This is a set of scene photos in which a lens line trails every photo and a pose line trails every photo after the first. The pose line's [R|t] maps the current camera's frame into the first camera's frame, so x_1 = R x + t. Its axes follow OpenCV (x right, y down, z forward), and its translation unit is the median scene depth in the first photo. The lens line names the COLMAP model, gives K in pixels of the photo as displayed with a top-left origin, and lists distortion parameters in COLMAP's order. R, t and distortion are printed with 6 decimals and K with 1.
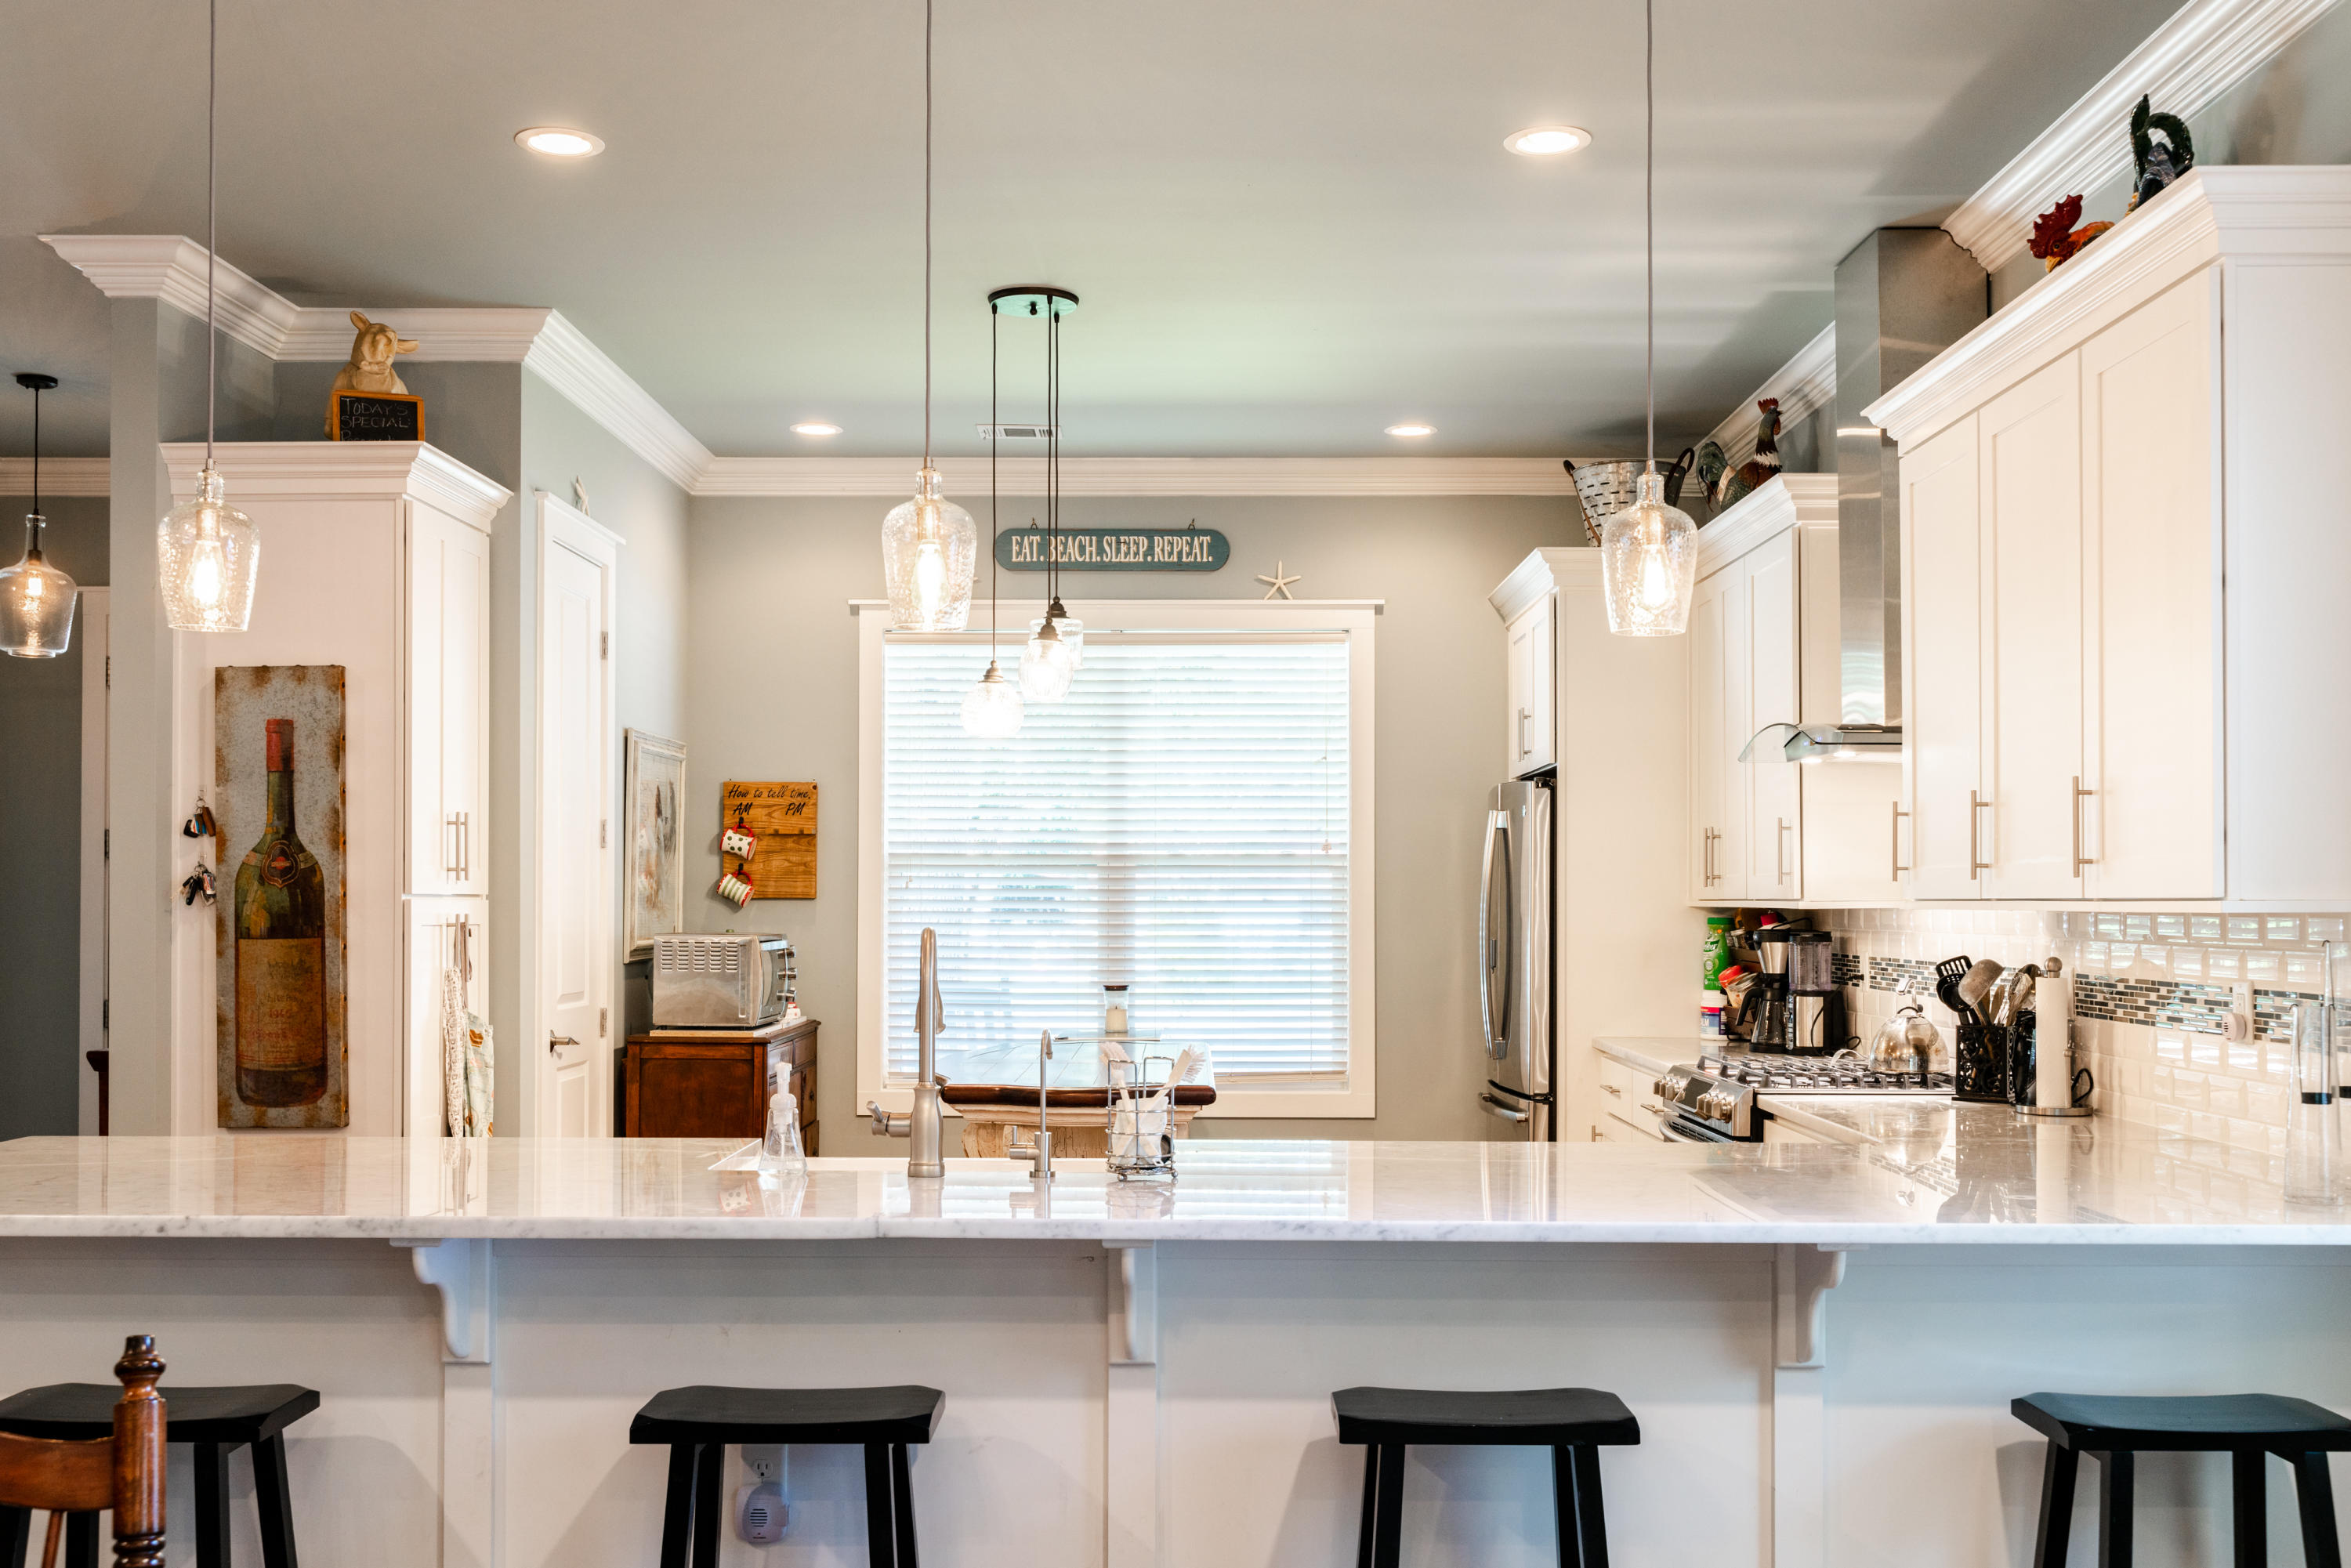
lens RADIAL K [[2201.2, 0, 1166.8], [0, 2201.2, 864.5], [0, 0, 1]] dist [0.000694, -0.006361]
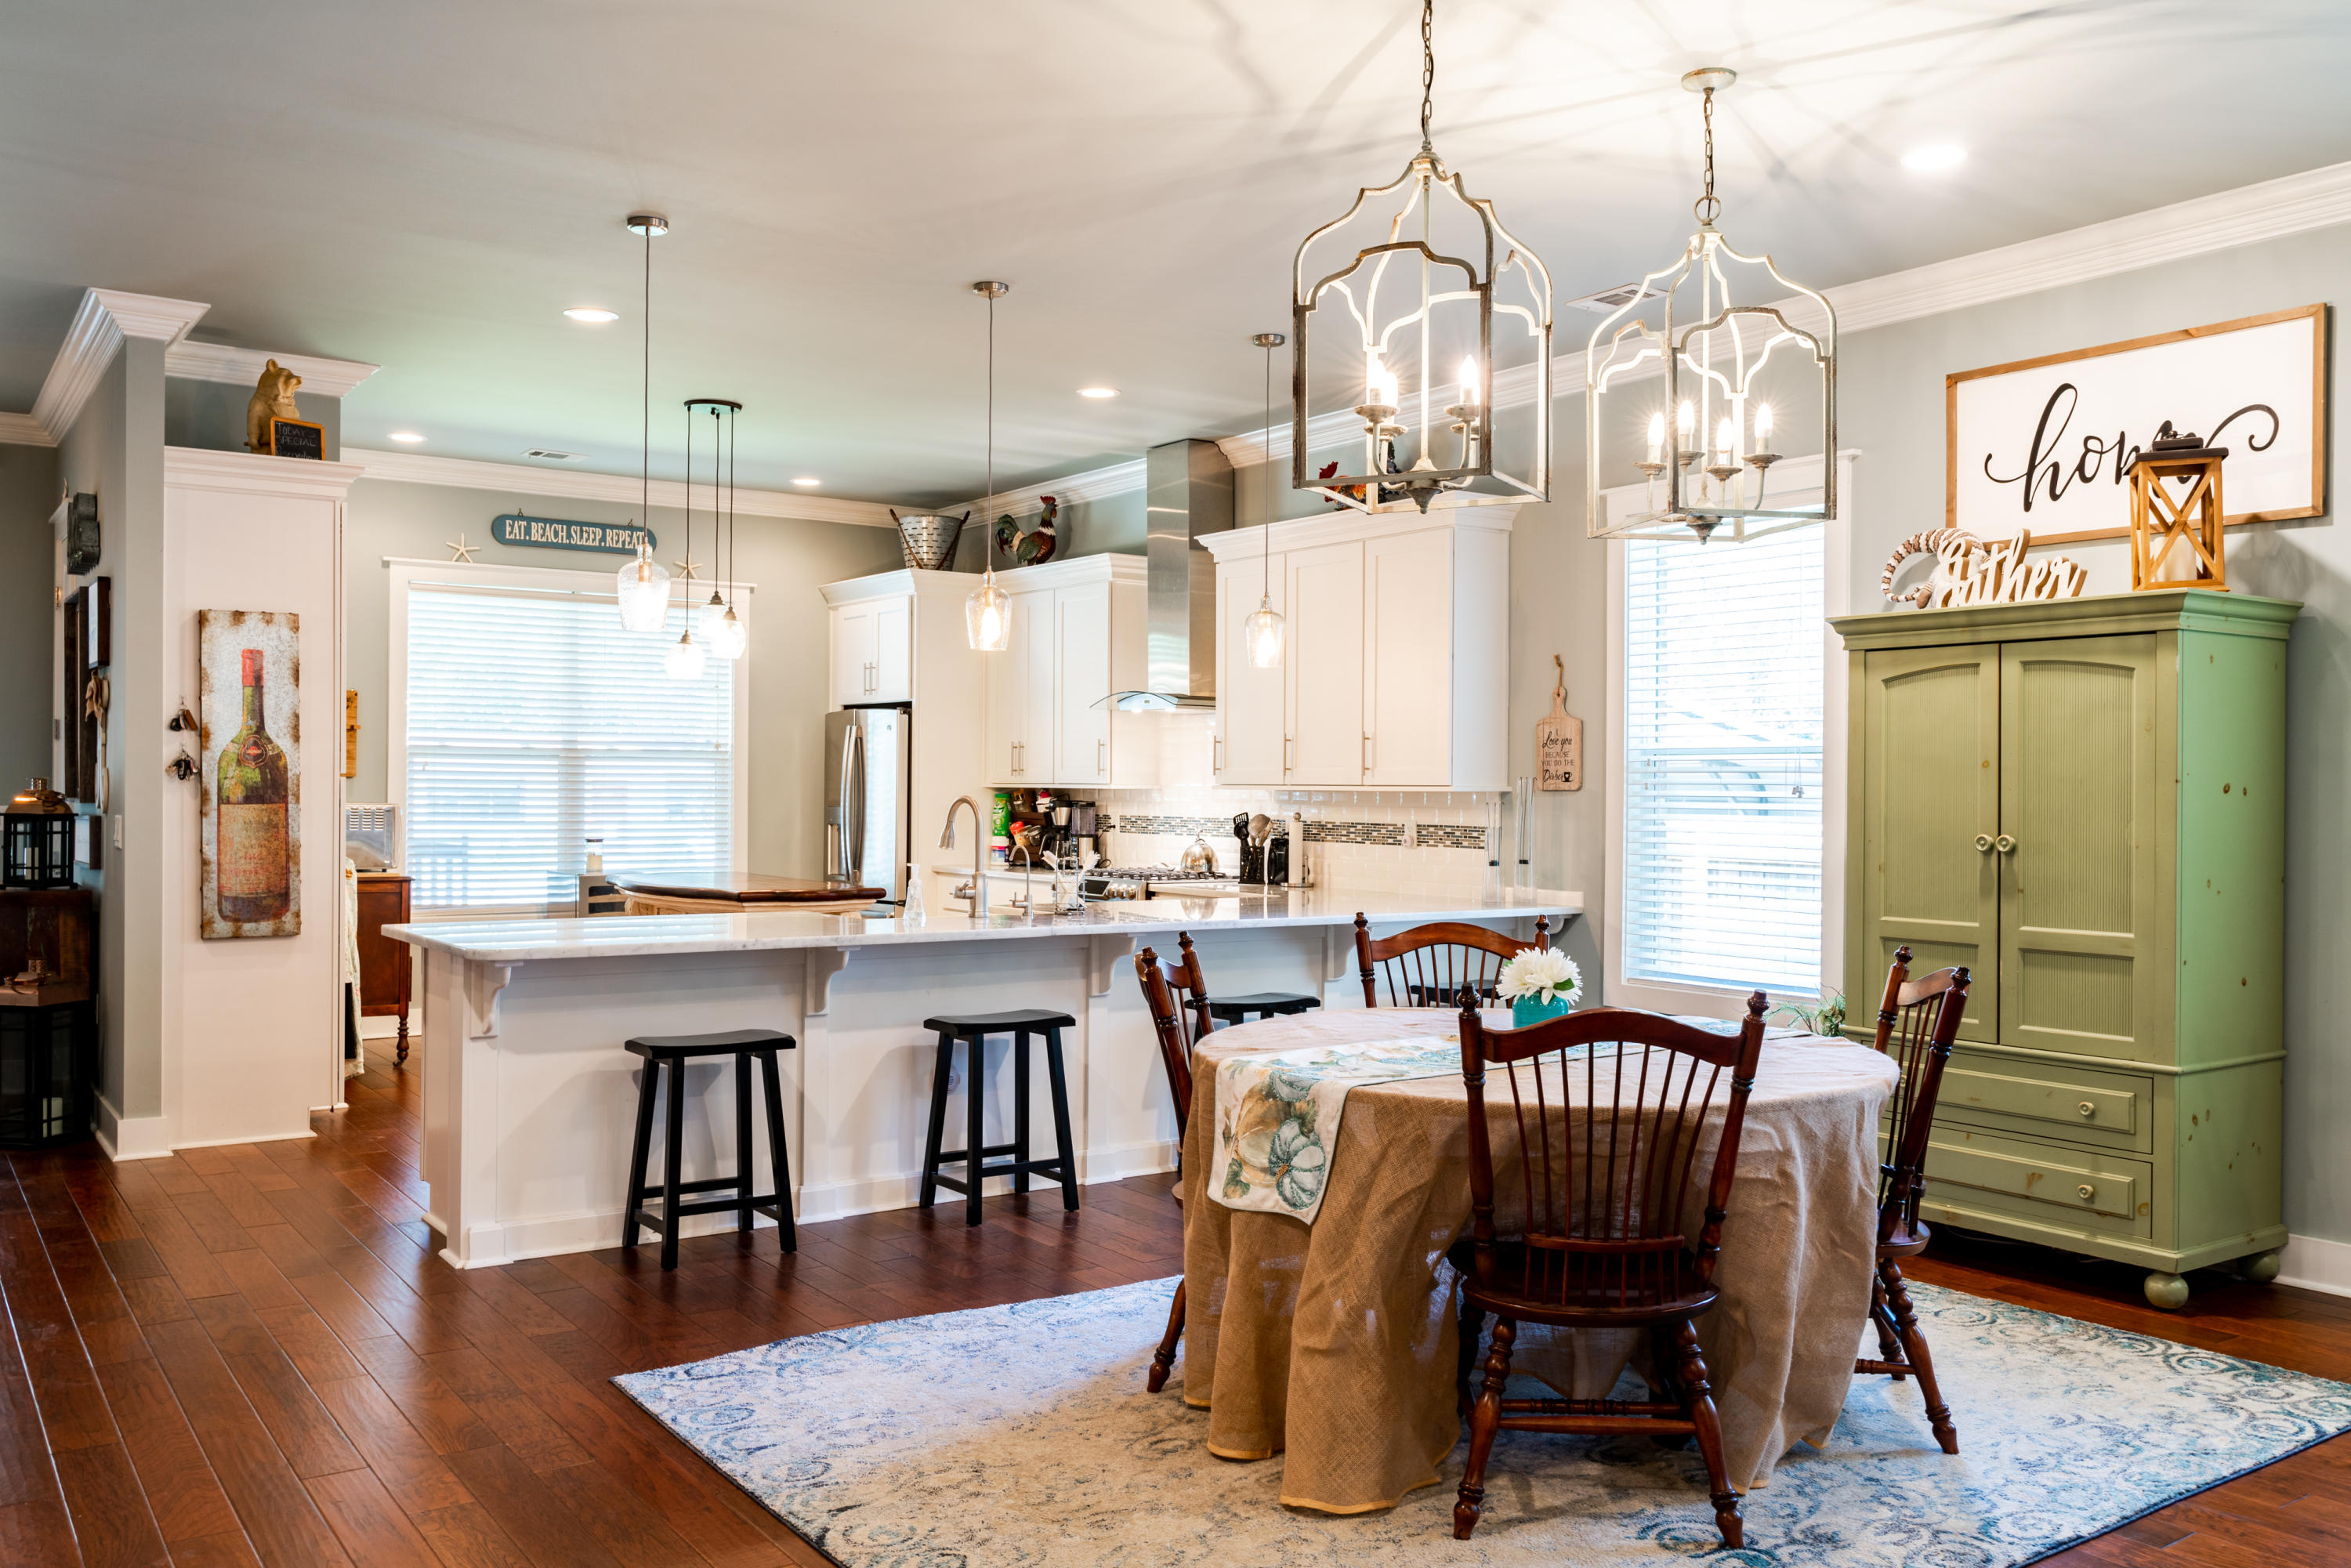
lens RADIAL K [[1876.5, 0, 1175.5], [0, 1876.5, 784.0], [0, 0, 1]] dist [0.001443, -0.006559]
pose [[0.811020, 0.006902, 0.584978, -0.495470], [-0.017169, 0.999780, 0.012008, -0.003210], [-0.584766, -0.019782, 0.810961, -0.260086]]
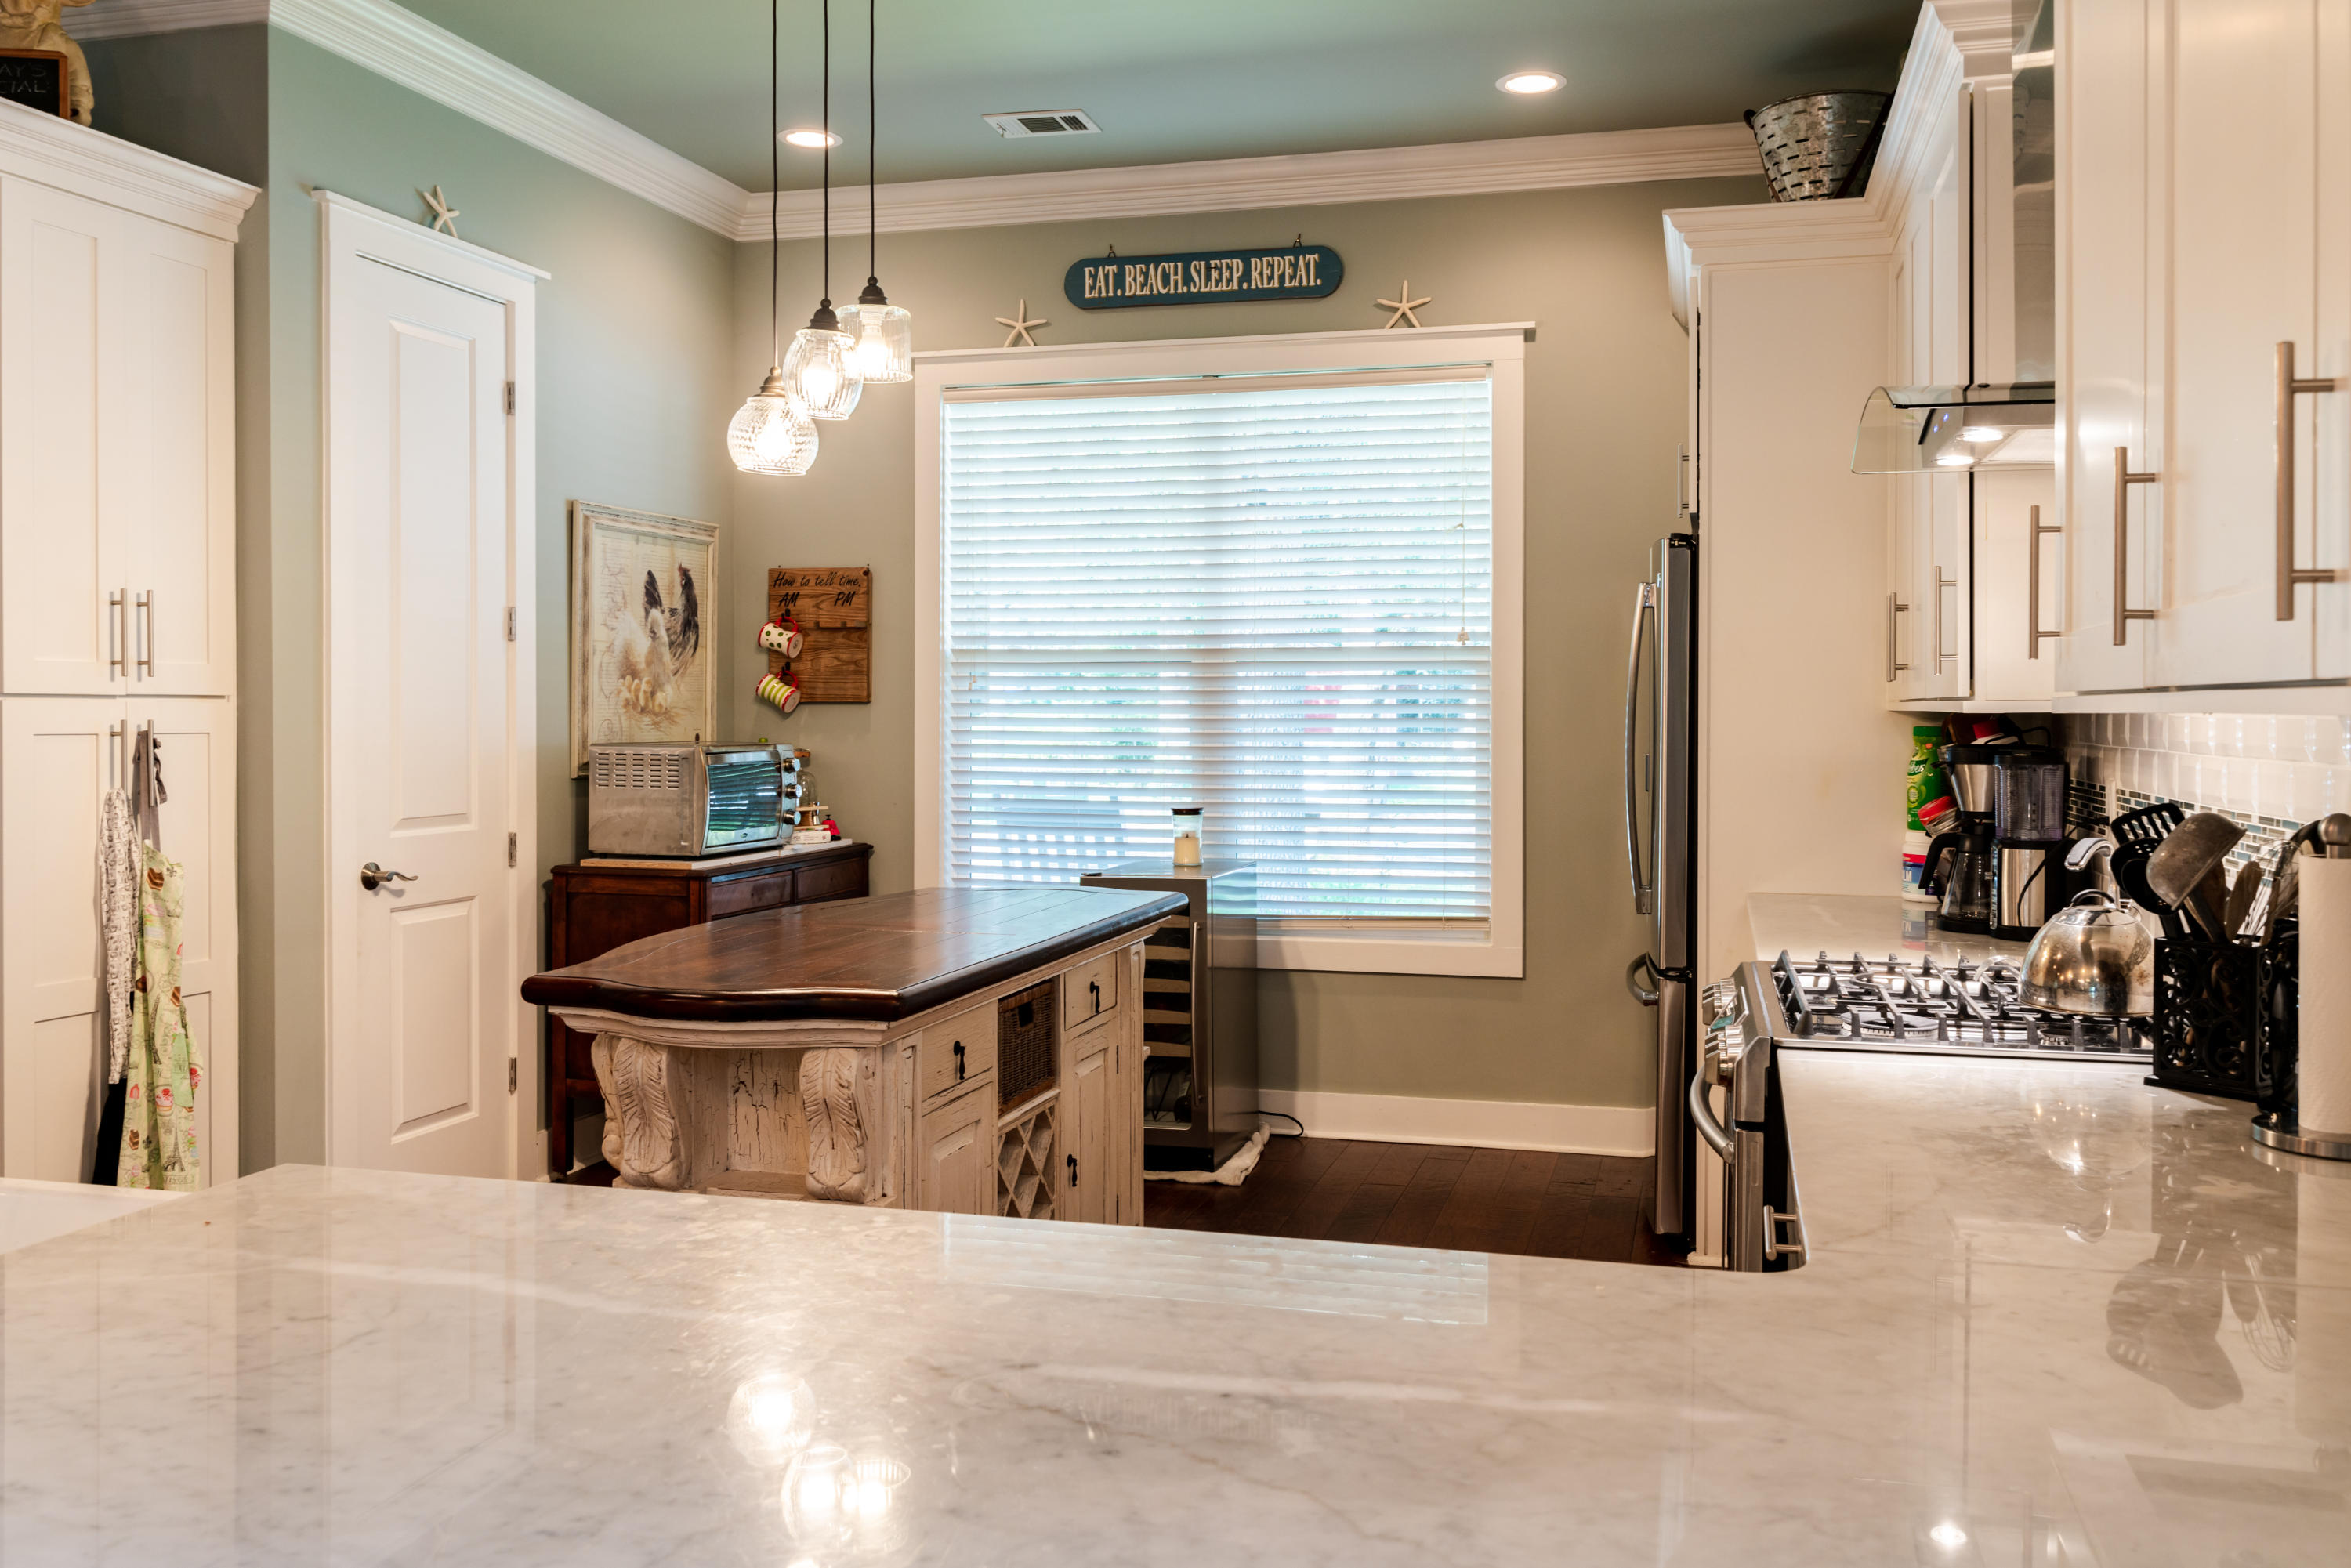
lens RADIAL K [[1895.0, 0, 1215.4], [0, 1895.0, 717.3], [0, 0, 1]] dist [-0.003164, 0.000705]
pose [[0.970218, 0.000384, -0.242234, 0.177916], [0.004616, 0.999788, 0.020070, 0.008211], [0.242191, -0.020591, 0.970010, 0.366018]]
